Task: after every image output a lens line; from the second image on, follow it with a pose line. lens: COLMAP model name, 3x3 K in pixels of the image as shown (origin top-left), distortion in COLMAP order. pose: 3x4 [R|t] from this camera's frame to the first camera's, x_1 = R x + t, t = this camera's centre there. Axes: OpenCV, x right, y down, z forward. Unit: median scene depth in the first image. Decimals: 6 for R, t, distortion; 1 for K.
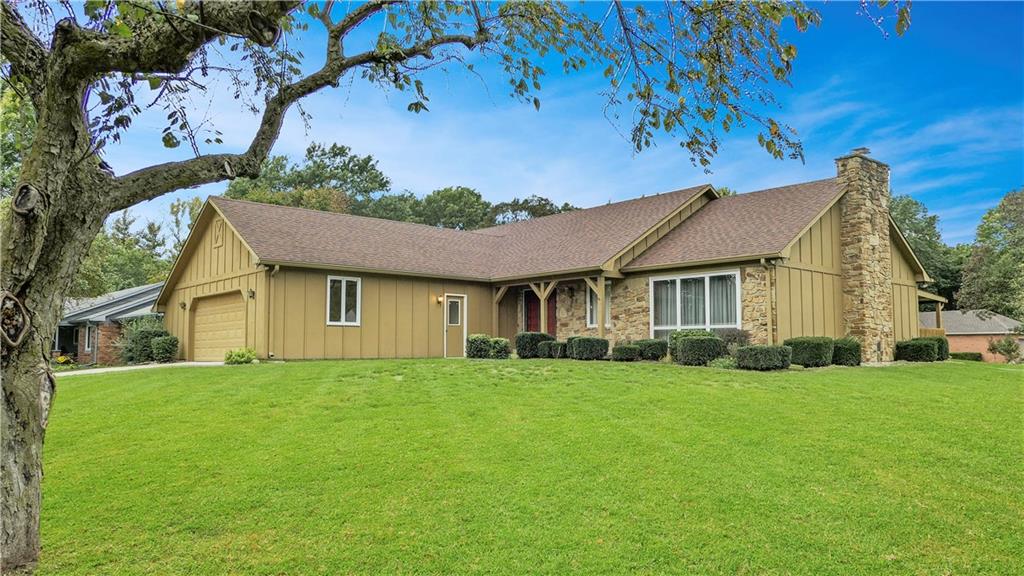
lens RADIAL K [[770.0, 0, 512.4], [0, 770.0, 290.7], [0, 0, 1]] dist [-0.027135, 0.004537]
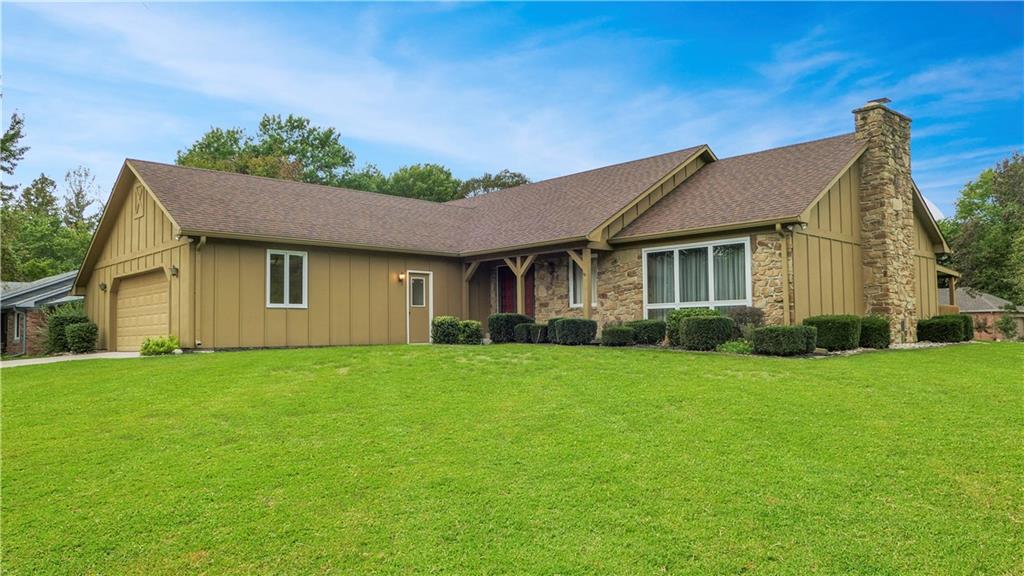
lens RADIAL K [[770.0, 0, 511.5], [0, 770.0, 295.2], [0, 0, 1]] dist [-0.027135, 0.004537]
pose [[0.999348, -0.009556, 0.034809, 0.000115], [0.008619, 0.999599, 0.026958, 0.010175], [-0.035053, -0.026640, 0.999030, 0.136289]]
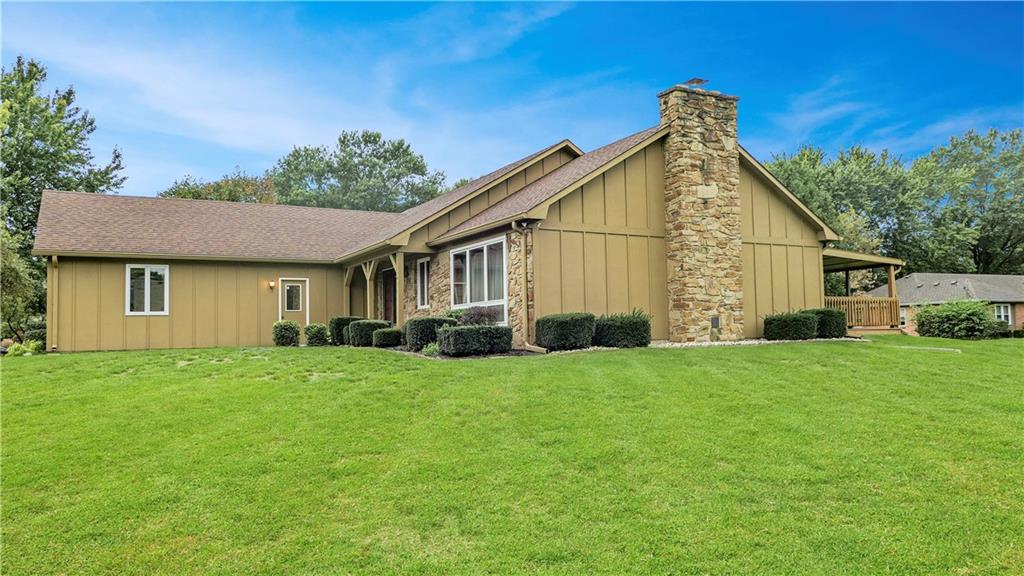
lens RADIAL K [[770.0, 0, 532.3], [0, 770.0, 302.6], [0, 0, 1]] dist [-0.027135, 0.004537]
pose [[0.979237, -0.032621, -0.200076, 0.440726], [0.039866, 0.998683, 0.032291, 0.017370], [0.198760, -0.039597, 0.979248, 0.155187]]
